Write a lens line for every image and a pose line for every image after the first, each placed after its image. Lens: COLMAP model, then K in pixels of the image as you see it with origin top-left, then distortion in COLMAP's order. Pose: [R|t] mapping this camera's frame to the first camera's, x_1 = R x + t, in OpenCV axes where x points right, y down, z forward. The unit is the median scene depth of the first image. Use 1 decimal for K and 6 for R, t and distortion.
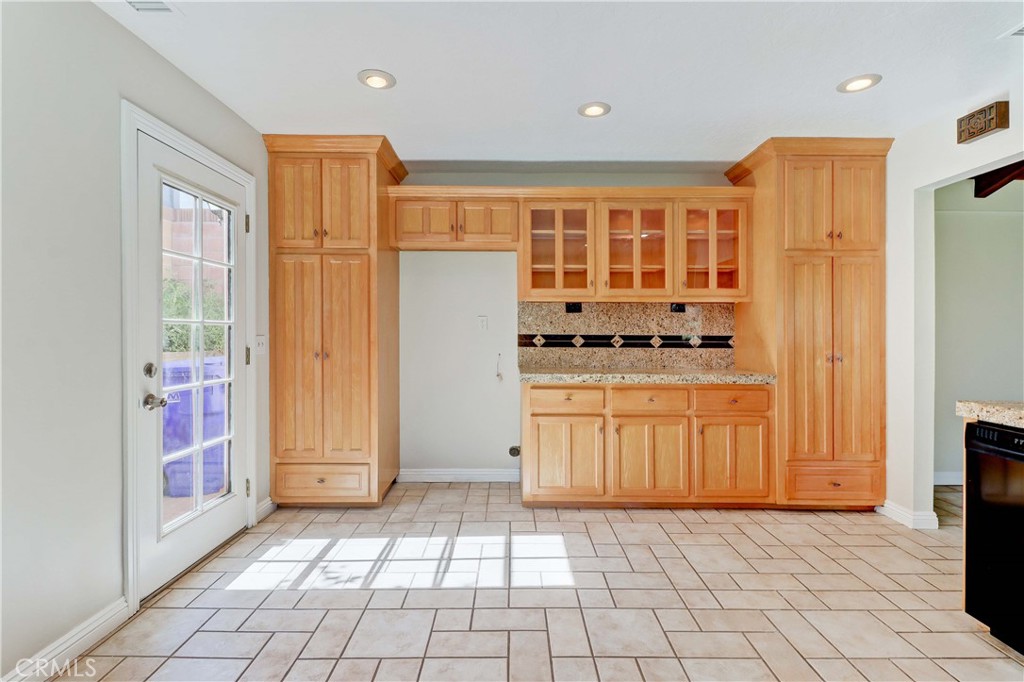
lens RADIAL K [[476.6, 0, 519.4], [0, 476.6, 342.4], [0, 0, 1]] dist [0.011128, -0.006404]
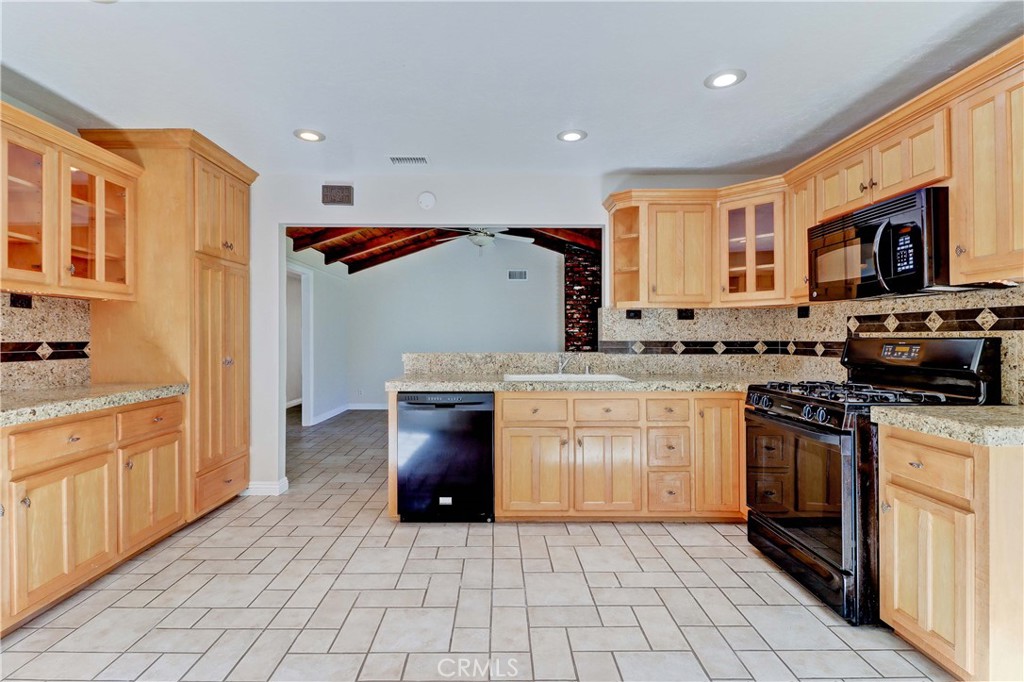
lens RADIAL K [[476.6, 0, 498.8], [0, 476.6, 339.1], [0, 0, 1]] dist [0.011128, -0.006404]
pose [[0.009015, -0.006791, 0.999936, -0.387940], [0.021971, 0.999737, 0.006592, -0.010941], [-0.999718, 0.021910, 0.009162, 0.386849]]
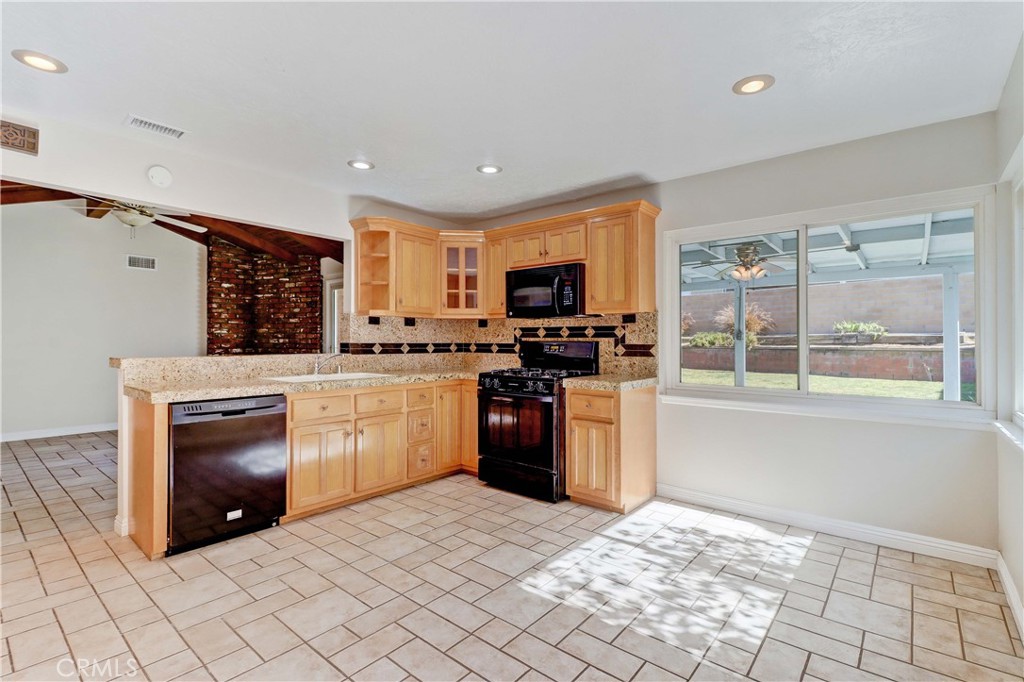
lens RADIAL K [[476.6, 0, 497.5], [0, 476.6, 336.0], [0, 0, 1]] dist [0.011128, -0.006404]
pose [[-0.748440, -0.000834, 0.663202, -0.394413], [0.006896, 0.999935, 0.009039, -0.021167], [-0.663166, 0.011339, -0.748386, 0.845759]]
